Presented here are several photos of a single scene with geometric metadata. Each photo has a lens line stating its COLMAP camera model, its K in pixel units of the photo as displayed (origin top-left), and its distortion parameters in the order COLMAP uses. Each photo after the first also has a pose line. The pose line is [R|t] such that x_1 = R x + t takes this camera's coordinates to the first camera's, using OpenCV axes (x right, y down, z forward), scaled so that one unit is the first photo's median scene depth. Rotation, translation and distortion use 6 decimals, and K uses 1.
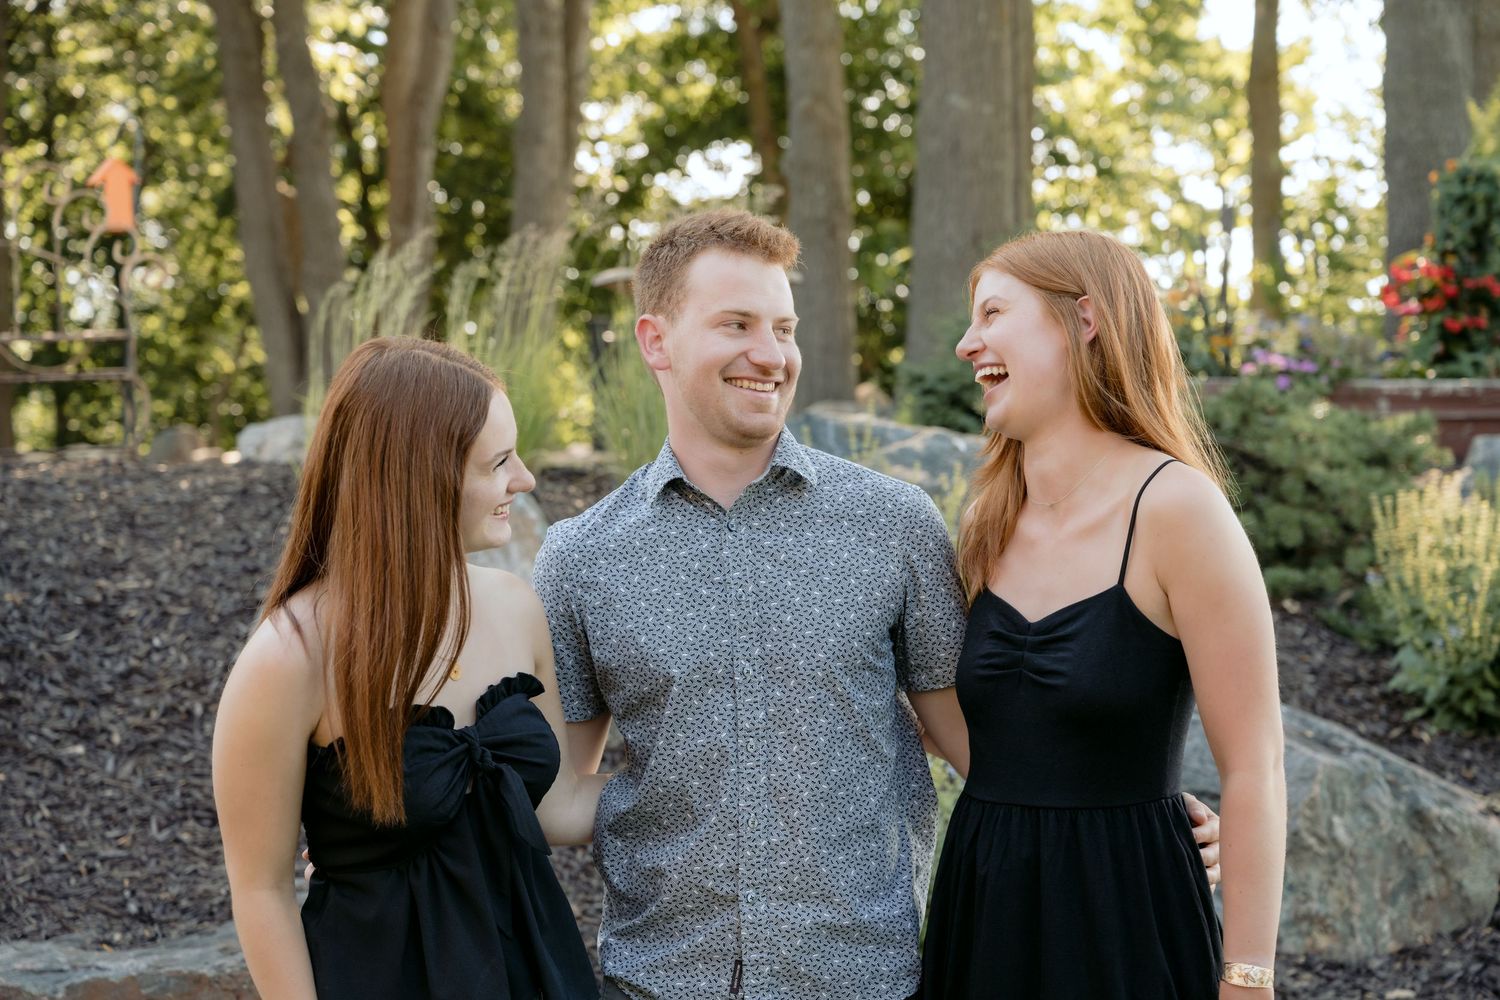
lens RADIAL K [[2963.9, 0, 762.7], [0, 2963.9, 500.2], [0, 0, 1]] dist [0.016346, 0.000000]
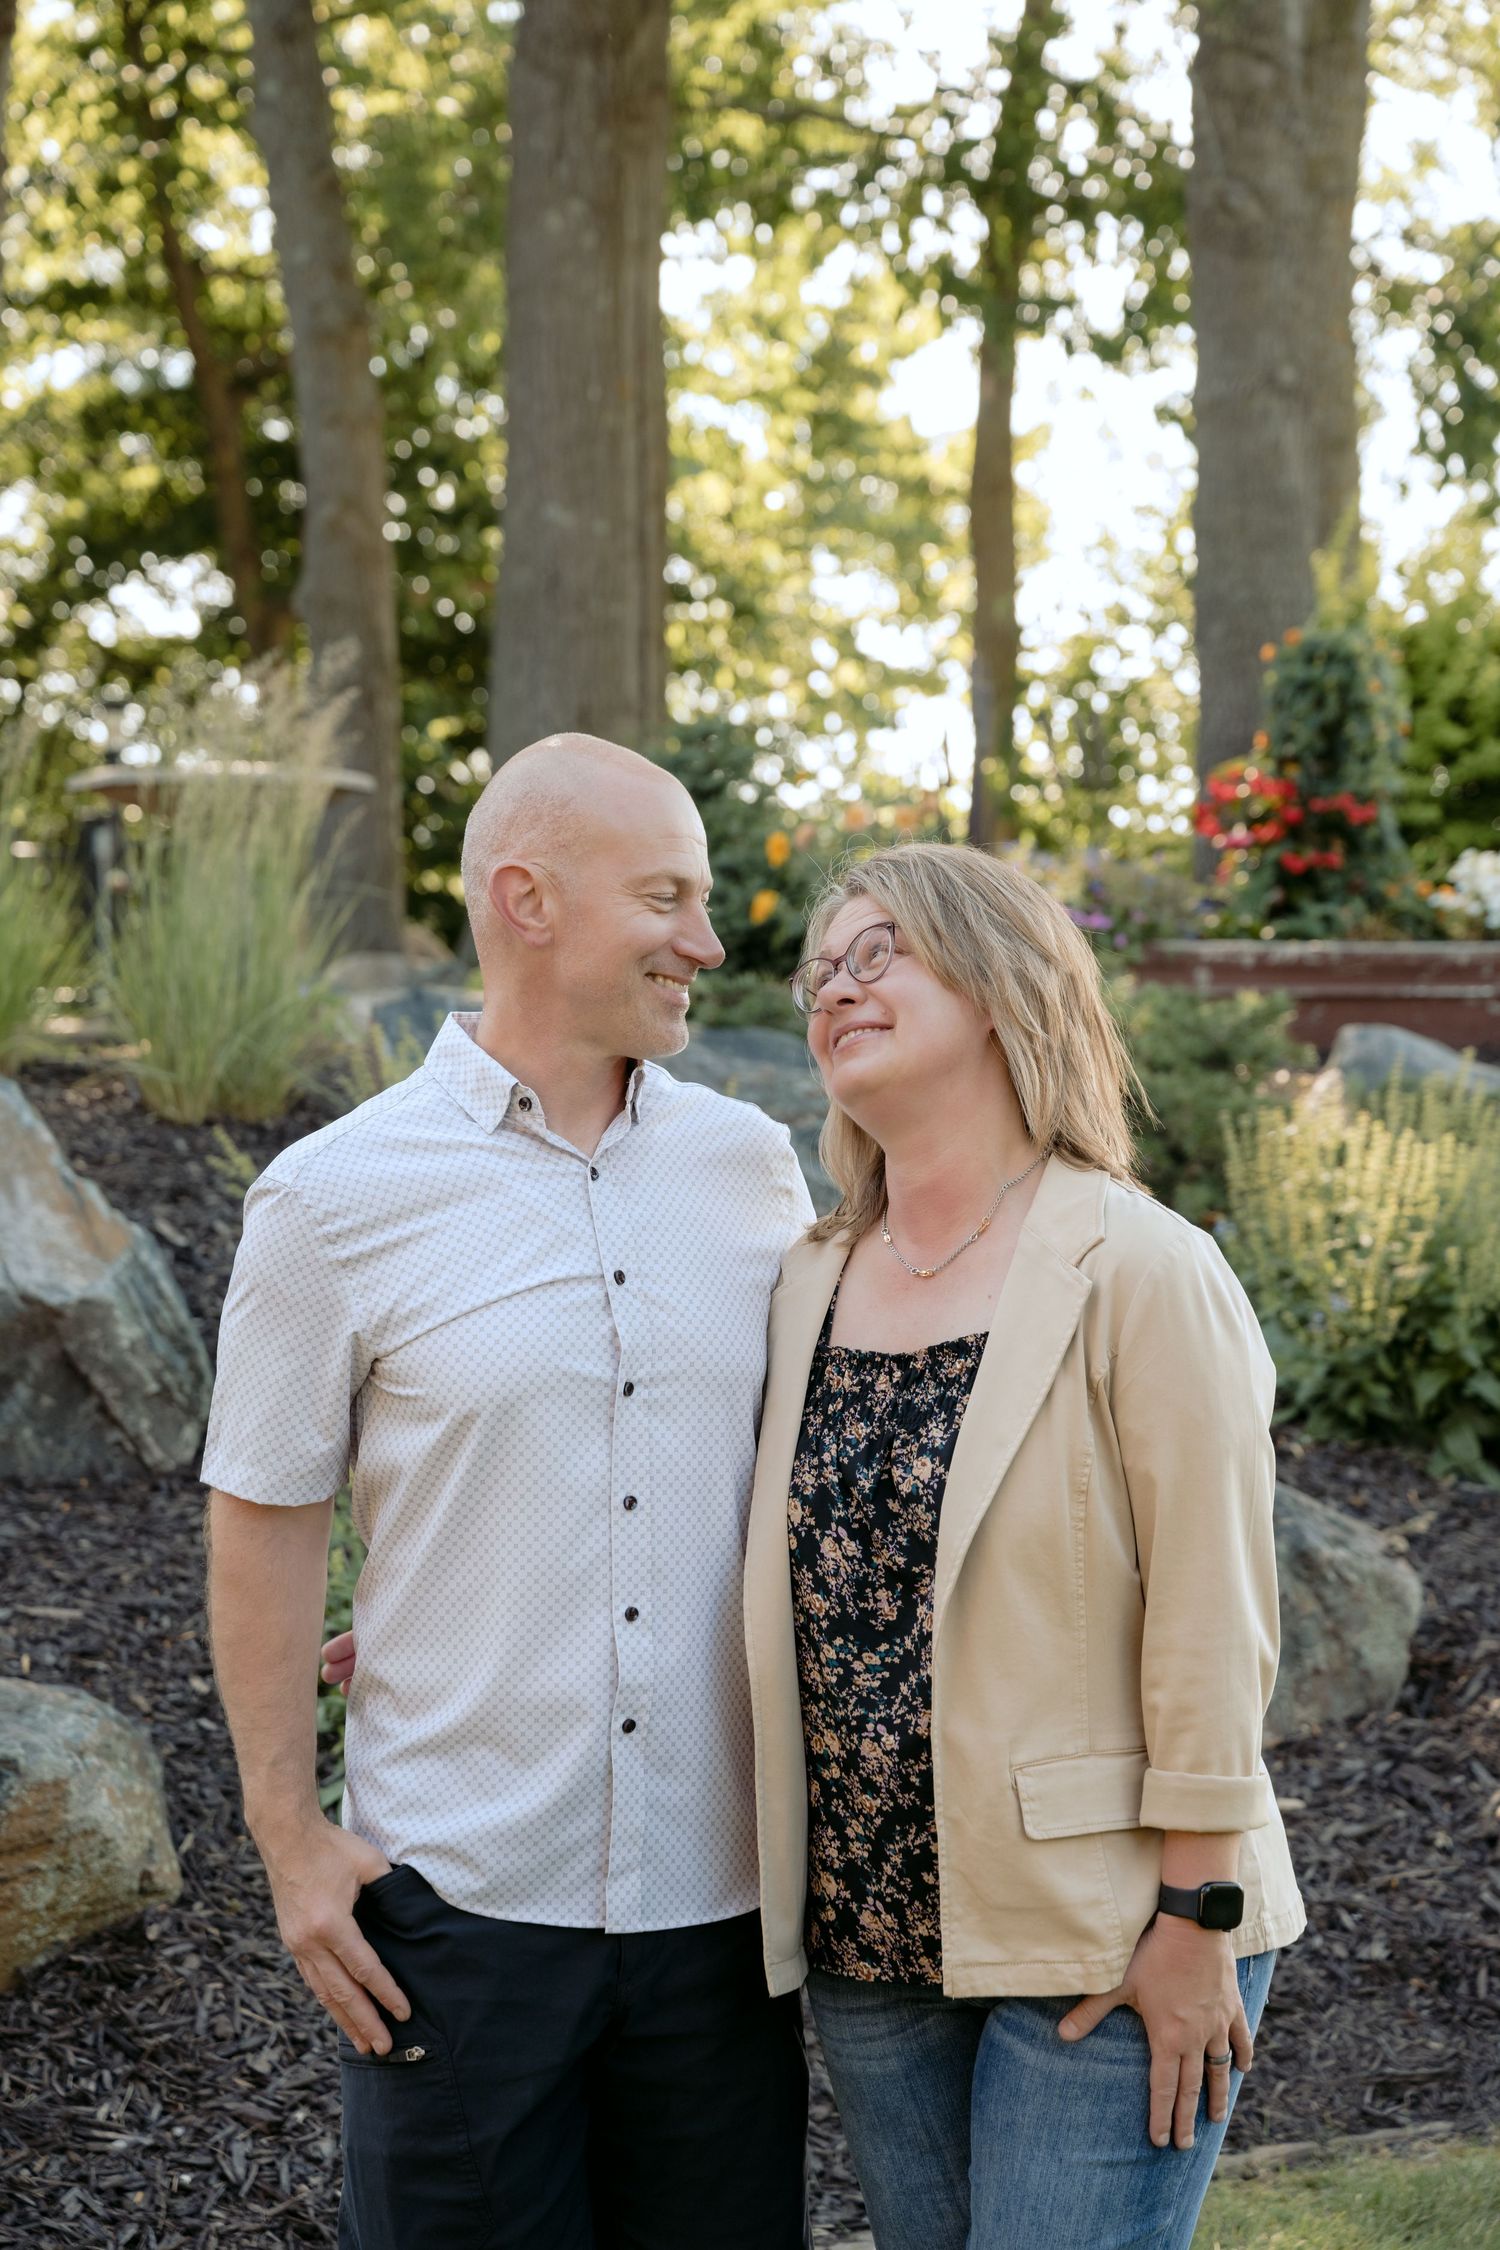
lens RADIAL K [[4445.9, 0, 778.0], [0, 4445.9, 1031.2], [0, 0, 1]] dist [0.016346, 0.000000]
pose [[0.991782, 0.006776, 0.127762, -0.032287], [-0.005078, 0.999894, -0.013611, -0.005141], [-0.127840, 0.012850, 0.991712, -0.045547]]
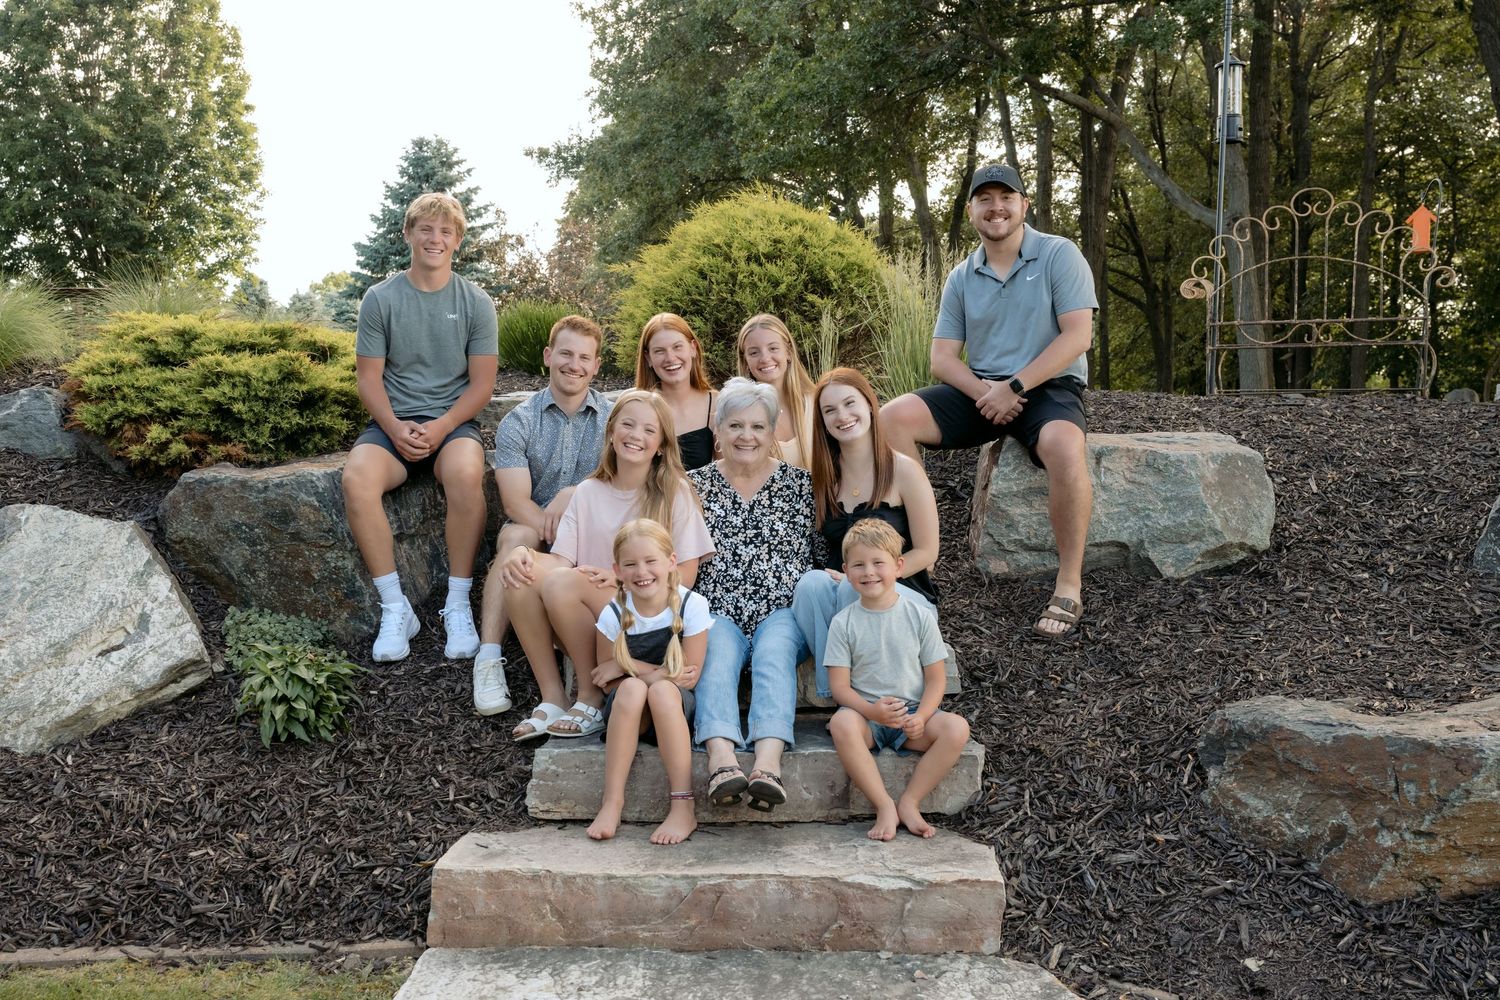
lens RADIAL K [[1540.6, 0, 751.0], [0, 1540.6, 525.5], [0, 0, 1]] dist [0.001496, 0.000000]
pose [[0.808990, 0.074274, -0.583112, -0.017136], [-0.036469, 0.996416, 0.076322, 0.006274], [0.586690, -0.040478, 0.808799, 0.124048]]
